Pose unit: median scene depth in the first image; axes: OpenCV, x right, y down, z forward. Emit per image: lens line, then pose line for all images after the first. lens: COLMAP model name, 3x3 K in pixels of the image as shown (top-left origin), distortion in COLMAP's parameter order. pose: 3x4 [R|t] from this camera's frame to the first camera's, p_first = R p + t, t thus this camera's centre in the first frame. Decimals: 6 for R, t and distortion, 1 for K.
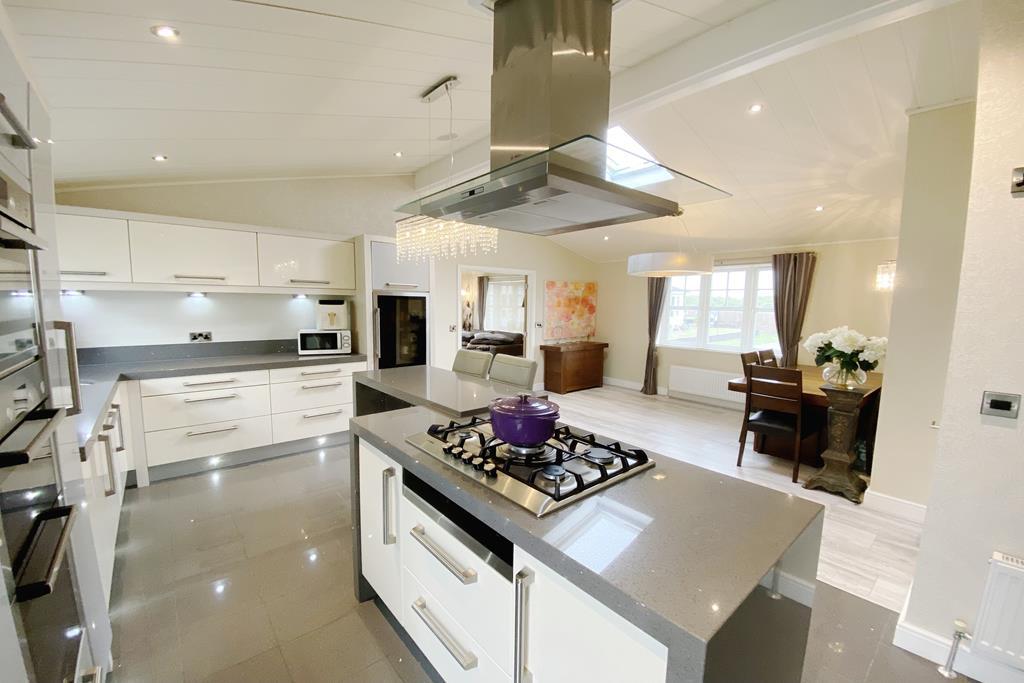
lens RADIAL K [[406.6, 0, 511.2], [0, 406.6, 347.9], [0, 0, 1]] dist [0.024509, -0.022759]
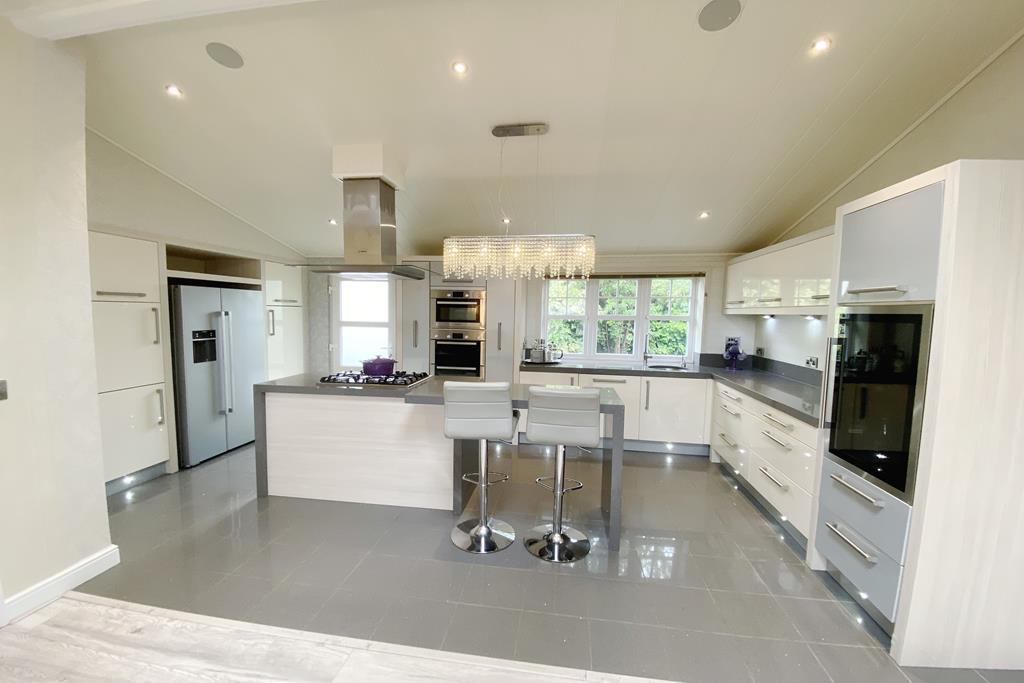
lens RADIAL K [[406.6, 0, 511.2], [0, 406.6, 347.9], [0, 0, 1]] dist [0.024509, -0.022759]
pose [[-0.759049, 0.035468, -0.650066, 0.351641], [-0.091988, 0.982654, 0.161024, -0.137768], [0.644502, 0.182023, -0.742620, 1.168327]]
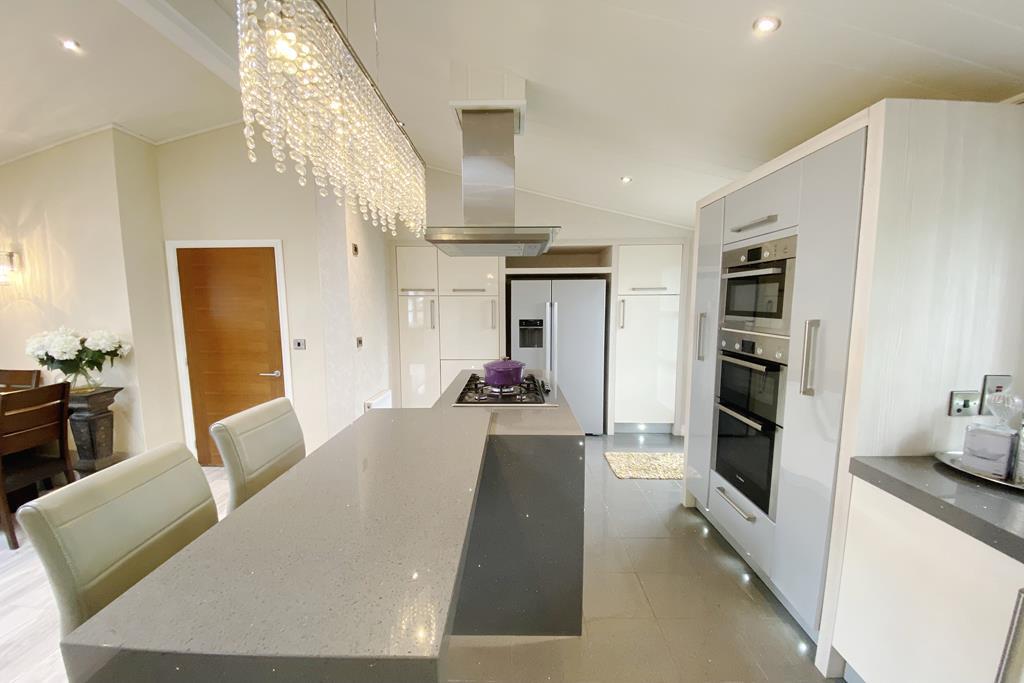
lens RADIAL K [[406.6, 0, 511.2], [0, 406.6, 347.9], [0, 0, 1]] dist [0.024509, -0.022759]
pose [[-0.741006, -0.077808, 0.666975, -0.400431], [0.072487, 0.978191, 0.194648, -0.095821], [-0.667574, 0.192583, -0.719206, 0.799646]]
